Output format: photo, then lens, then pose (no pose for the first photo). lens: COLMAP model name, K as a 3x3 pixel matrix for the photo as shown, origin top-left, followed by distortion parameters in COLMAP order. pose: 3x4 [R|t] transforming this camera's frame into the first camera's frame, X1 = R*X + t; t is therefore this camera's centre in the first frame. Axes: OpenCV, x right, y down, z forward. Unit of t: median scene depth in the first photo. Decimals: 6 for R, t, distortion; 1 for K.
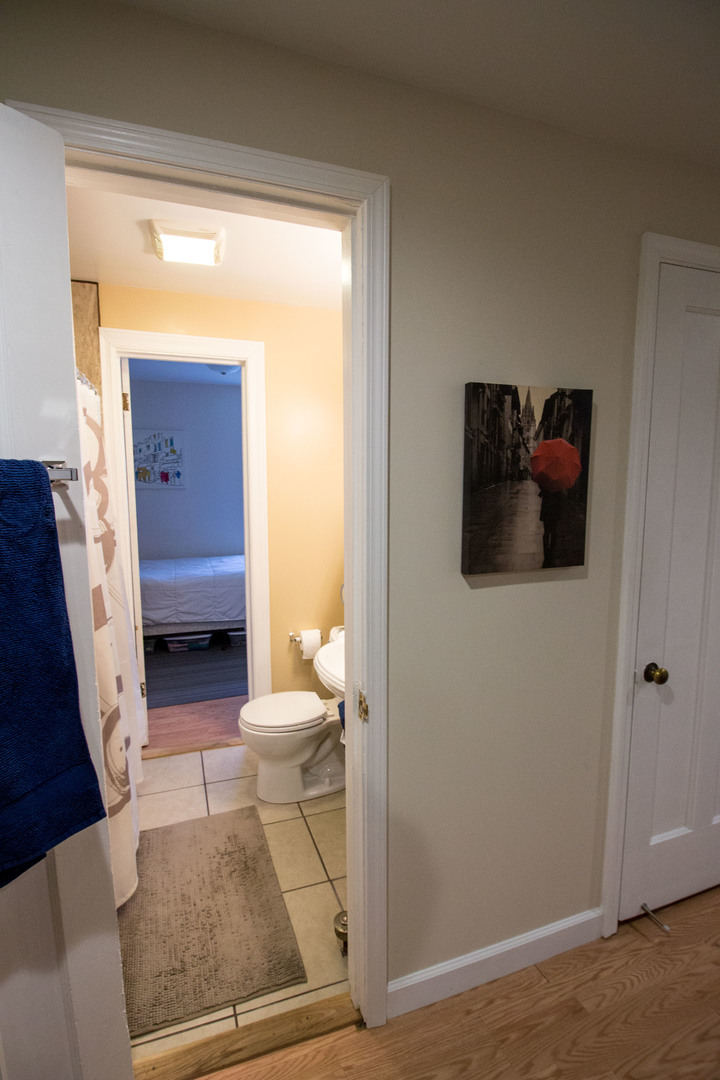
lens RADIAL K [[545.6, 0, 360.2], [0, 545.6, 542.3], [0, 0, 1]] dist [-0.005973, -0.004023]
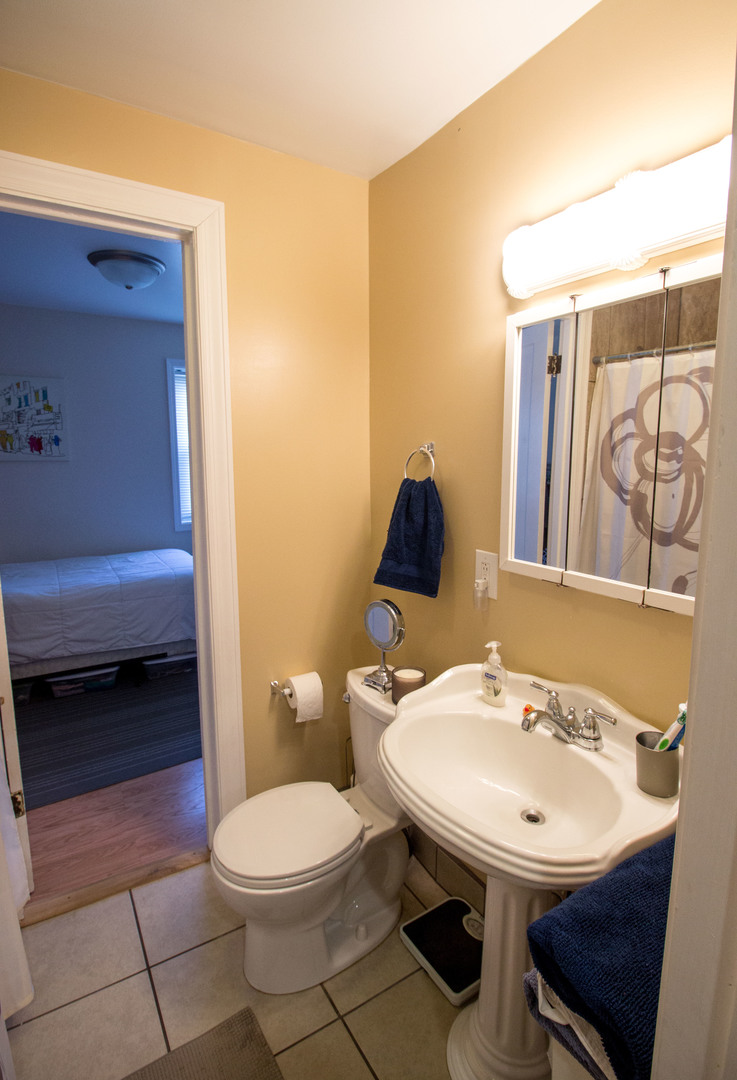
lens RADIAL K [[554.6, 0, 376.4], [0, 554.6, 521.7], [0, 0, 1]] dist [-0.015958, -0.004688]
pose [[0.975977, -0.033918, 0.215217, -0.098855], [0.032411, 0.999419, 0.010529, -0.015191], [-0.215449, -0.003301, 0.976510, 0.242768]]
